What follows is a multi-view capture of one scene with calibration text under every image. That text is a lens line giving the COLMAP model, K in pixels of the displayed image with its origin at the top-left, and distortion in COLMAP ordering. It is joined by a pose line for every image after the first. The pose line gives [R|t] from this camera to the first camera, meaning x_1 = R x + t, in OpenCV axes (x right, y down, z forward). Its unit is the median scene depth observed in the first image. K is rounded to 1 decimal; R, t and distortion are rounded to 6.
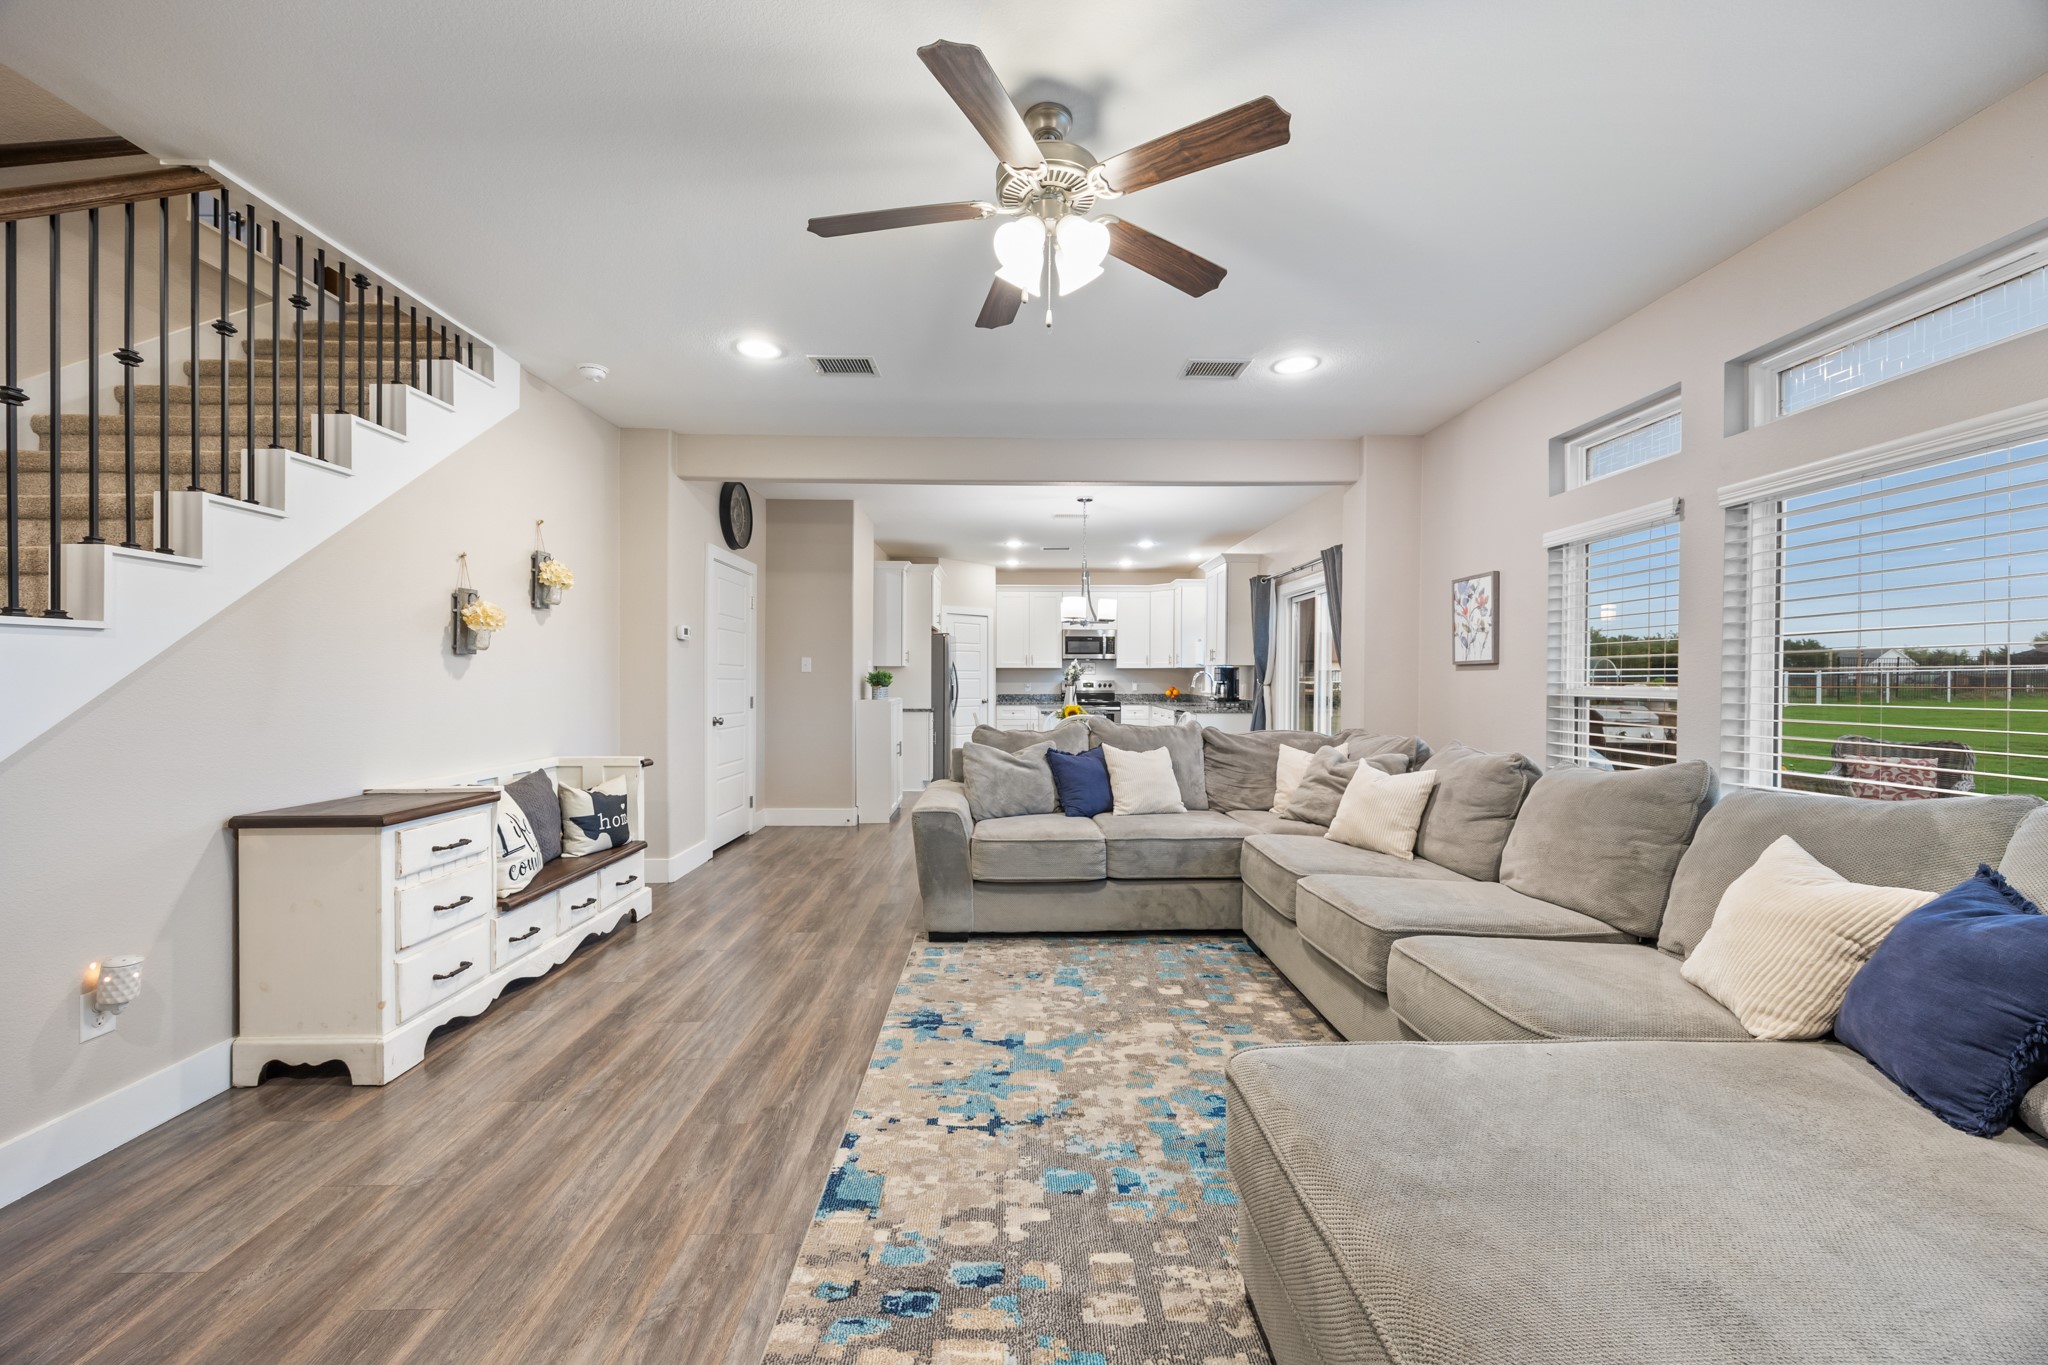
lens RADIAL K [[783.9, 0, 1028.7], [0, 783.9, 682.9], [0, 0, 1]] dist [0.000725, -0.000646]
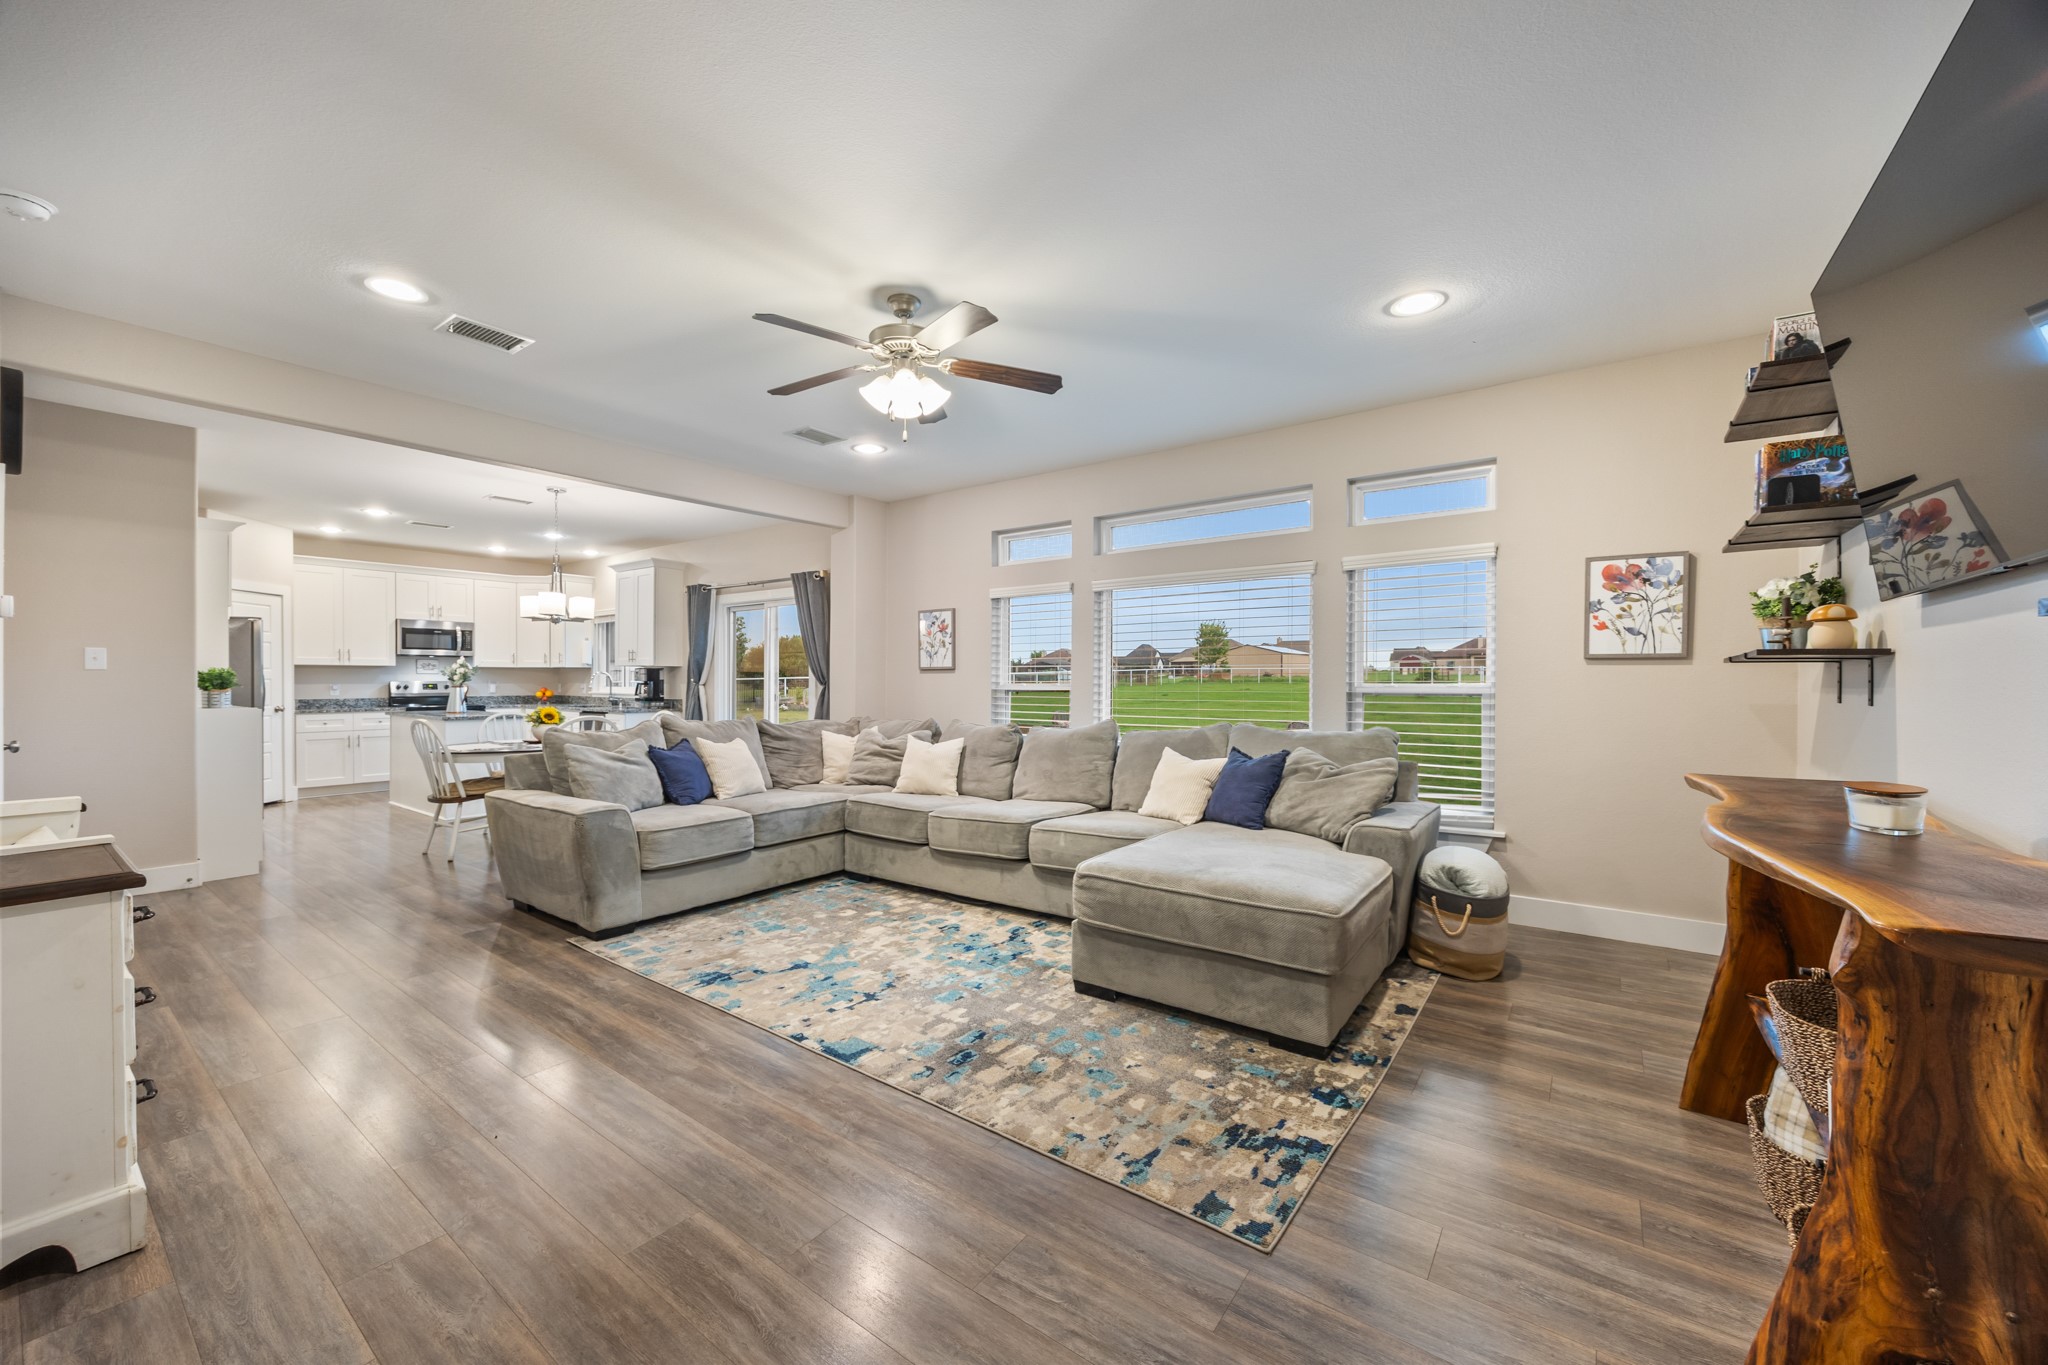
lens RADIAL K [[779.3, 0, 1026.8], [0, 779.3, 683.5], [0, 0, 1]] dist [-0.003195, -0.000196]
pose [[0.615132, -0.005136, 0.788407, -0.632258], [0.004166, 0.999986, 0.003264, -0.001396], [-0.788413, 0.001276, 0.615145, -0.053984]]
